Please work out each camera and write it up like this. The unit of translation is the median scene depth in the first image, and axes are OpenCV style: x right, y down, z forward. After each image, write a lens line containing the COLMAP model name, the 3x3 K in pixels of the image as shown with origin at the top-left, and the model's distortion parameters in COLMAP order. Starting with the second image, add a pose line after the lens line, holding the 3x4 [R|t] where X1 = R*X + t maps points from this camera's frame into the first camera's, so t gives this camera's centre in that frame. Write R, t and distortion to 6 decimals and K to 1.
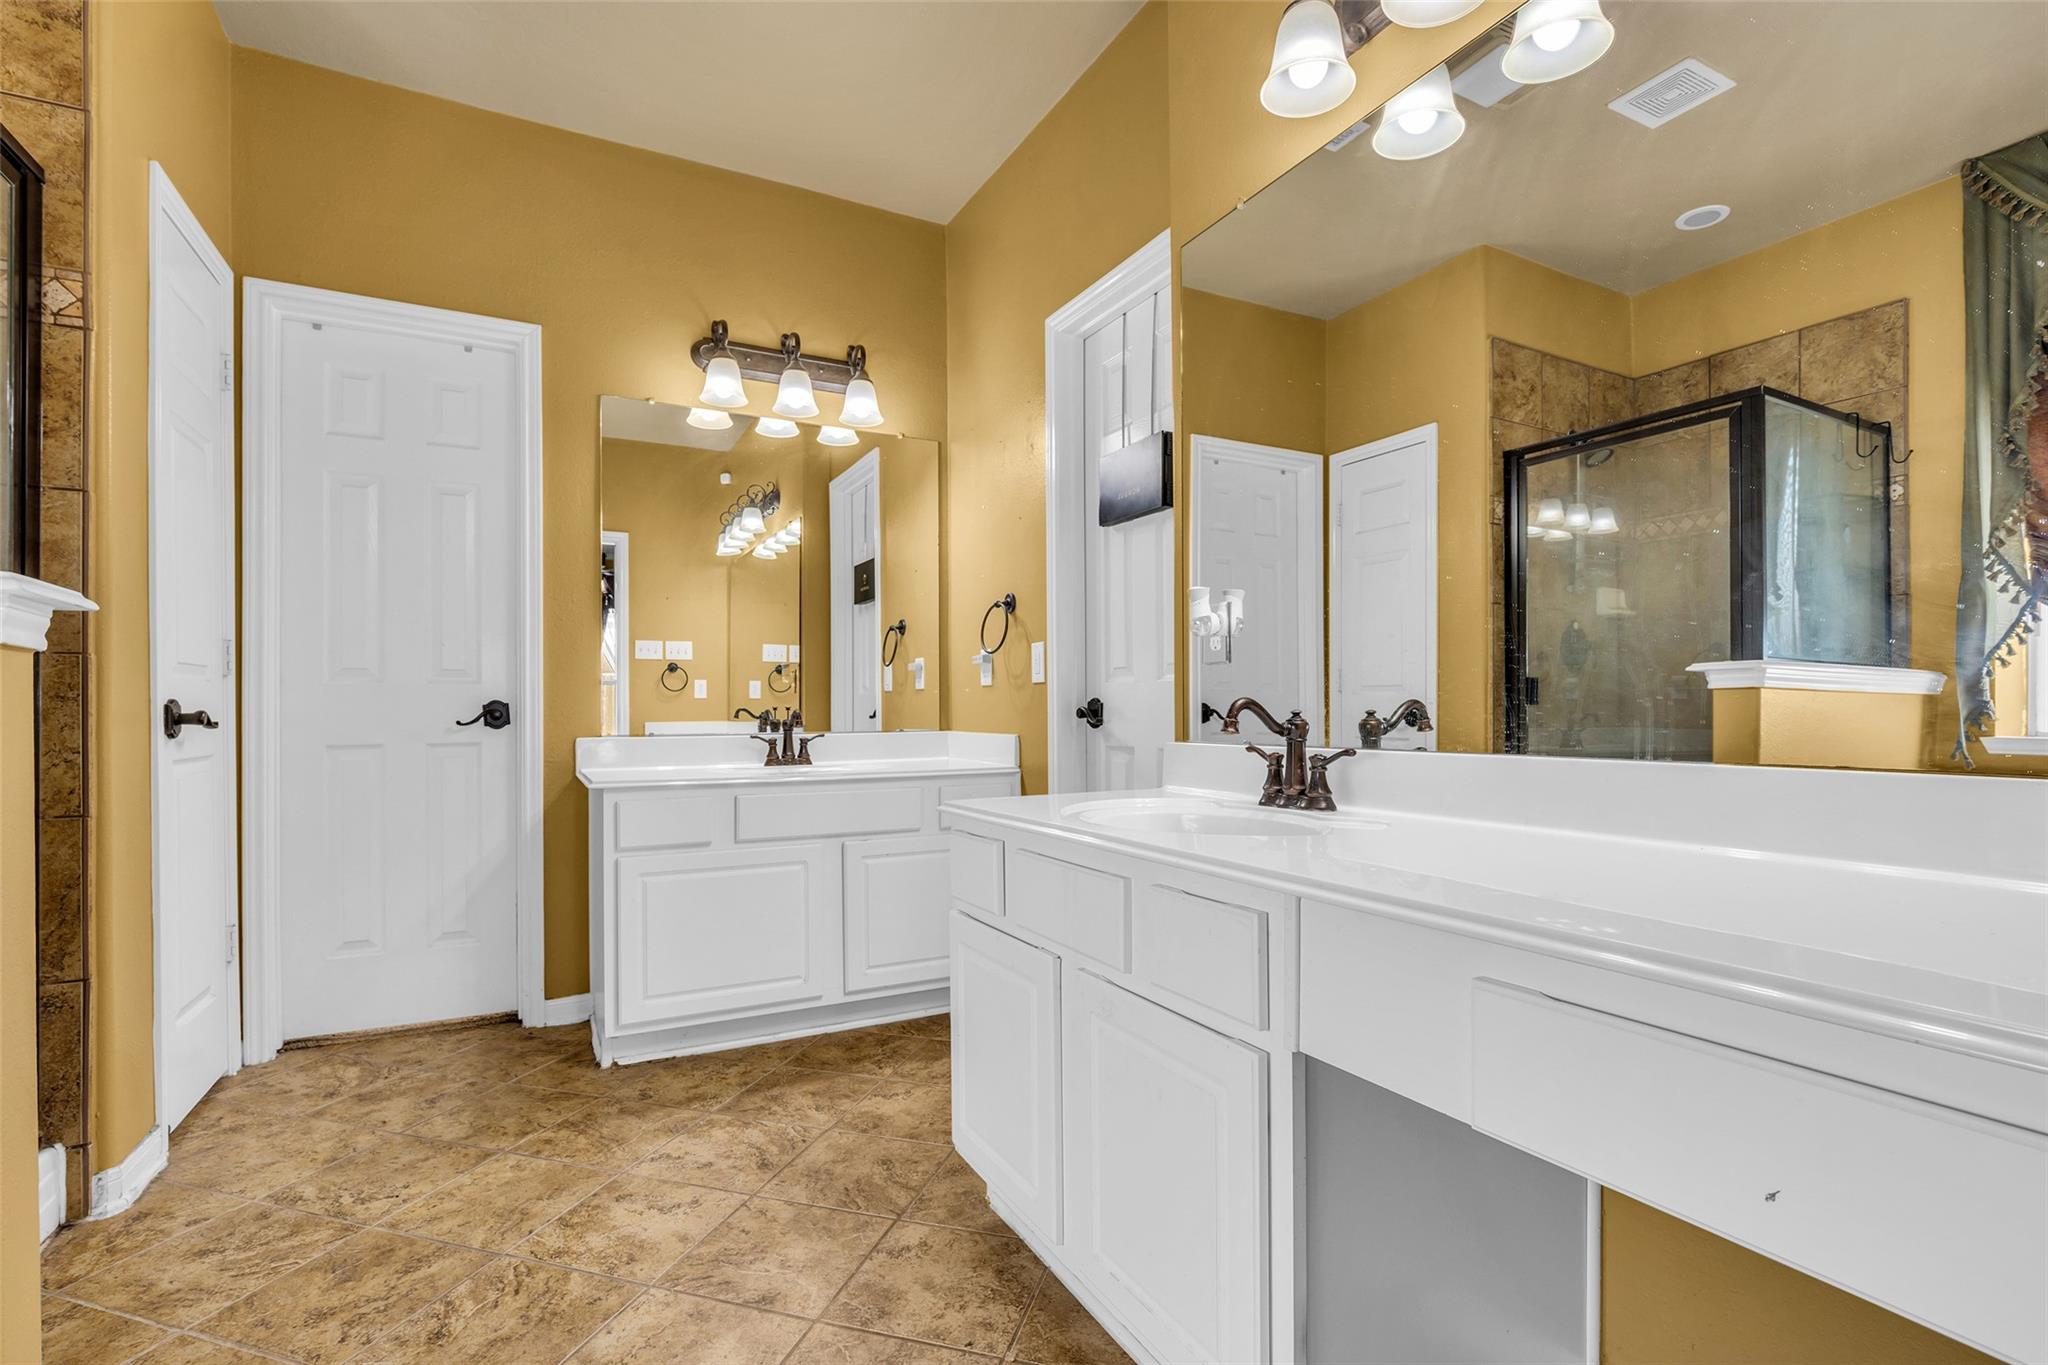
lens RADIAL K [[946.6, 0, 1021.5], [0, 946.6, 705.3], [0, 0, 1]] dist [-0.027164, 0.008359]
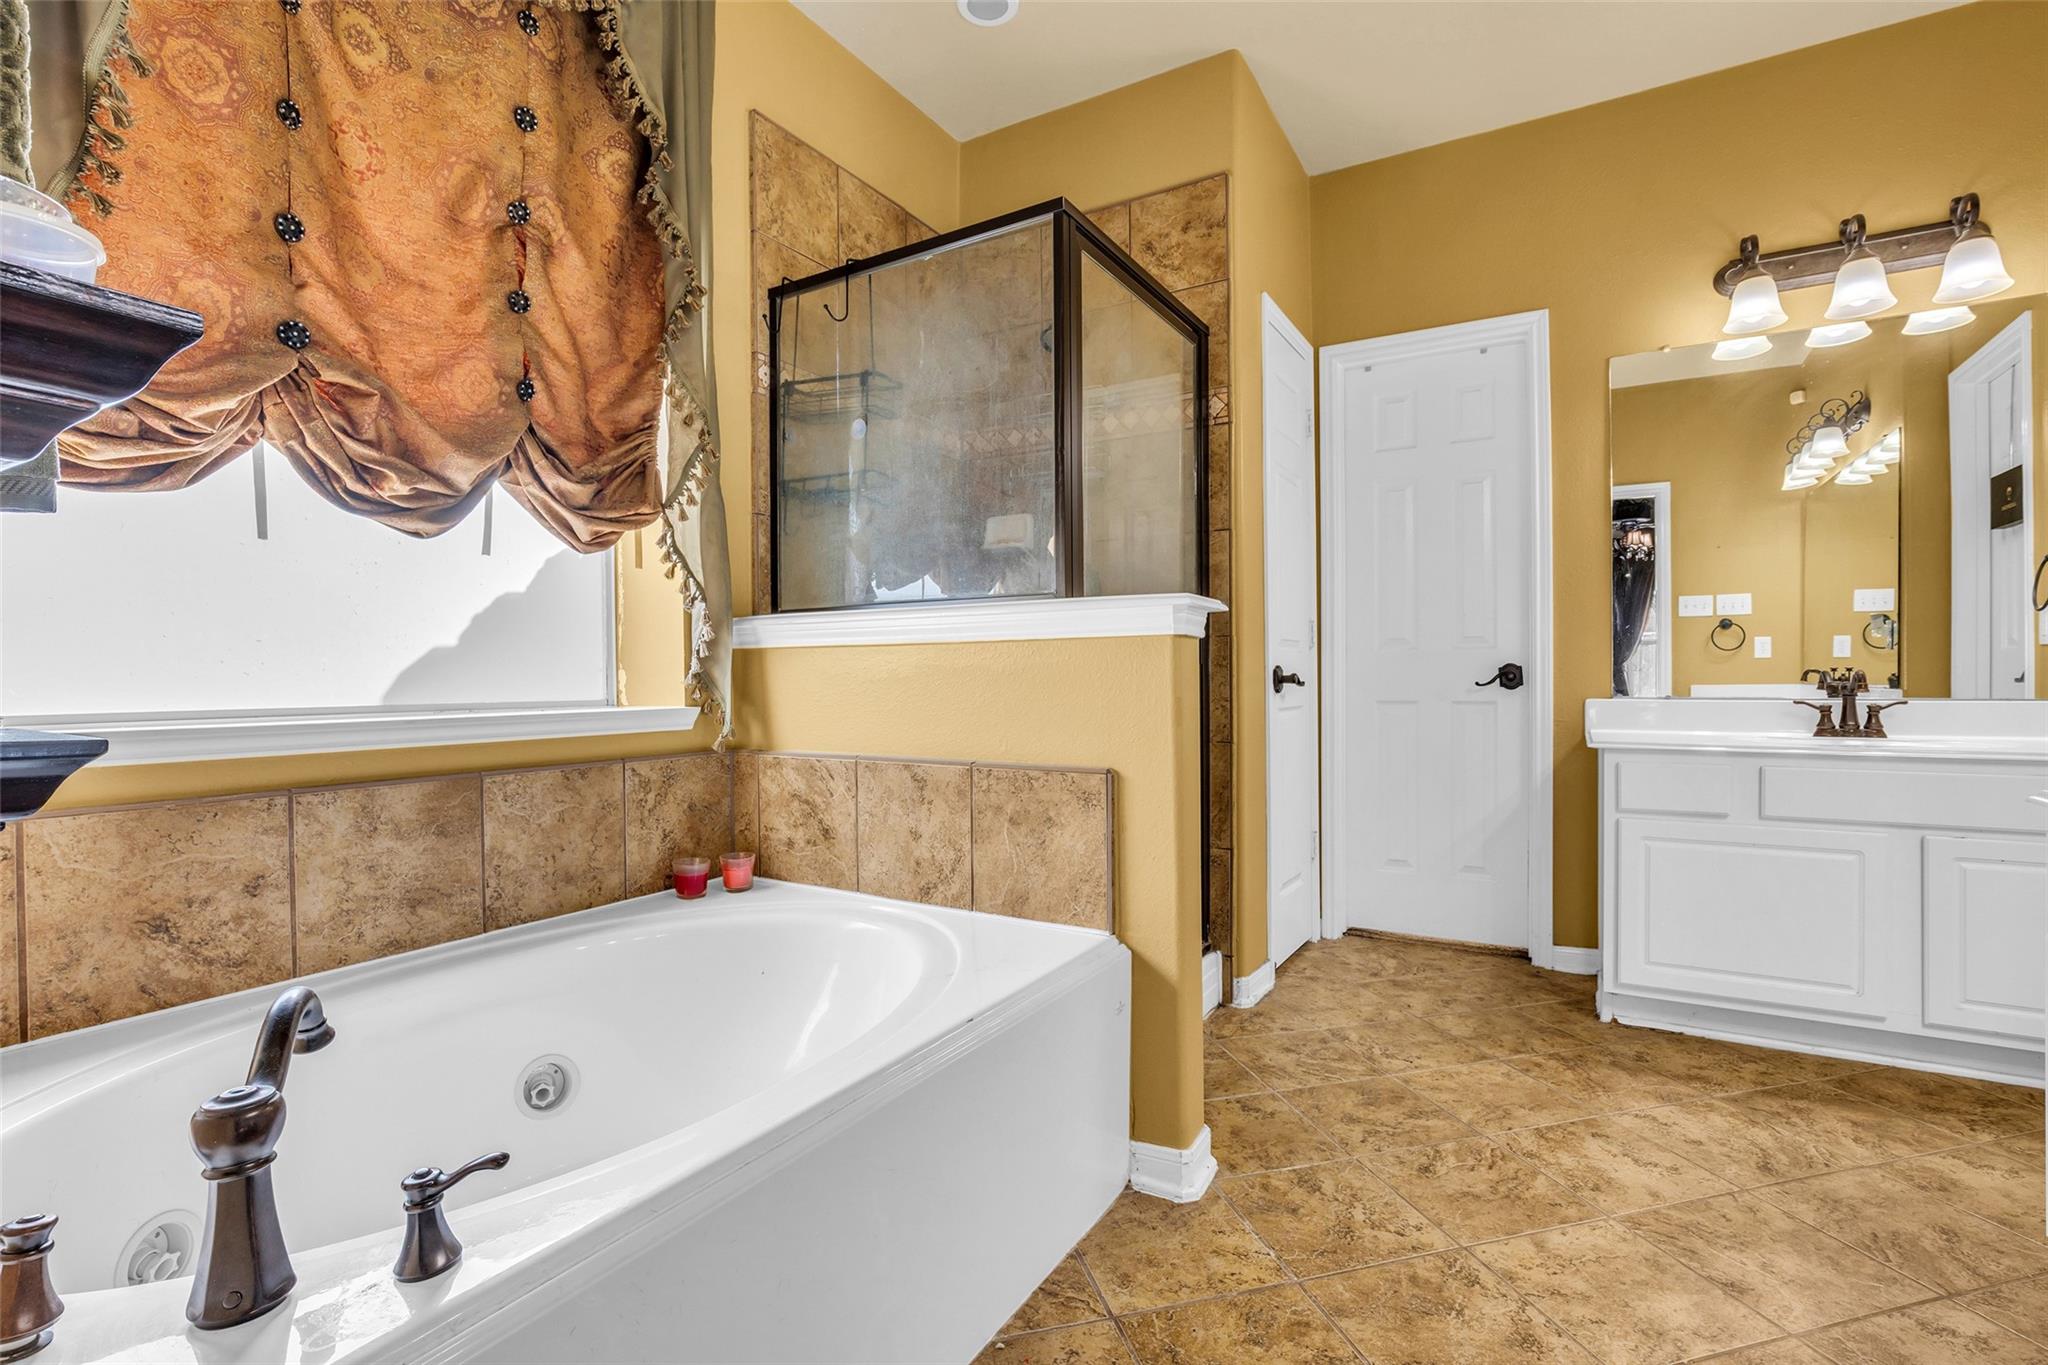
lens RADIAL K [[946.6, 0, 1021.5], [0, 946.6, 705.3], [0, 0, 1]] dist [-0.027164, 0.008359]
pose [[0.517053, 0.026199, -0.855553, 0.099210], [0.008432, 0.999327, 0.035697, -0.000417], [0.855912, -0.025671, 0.516484, -0.068103]]
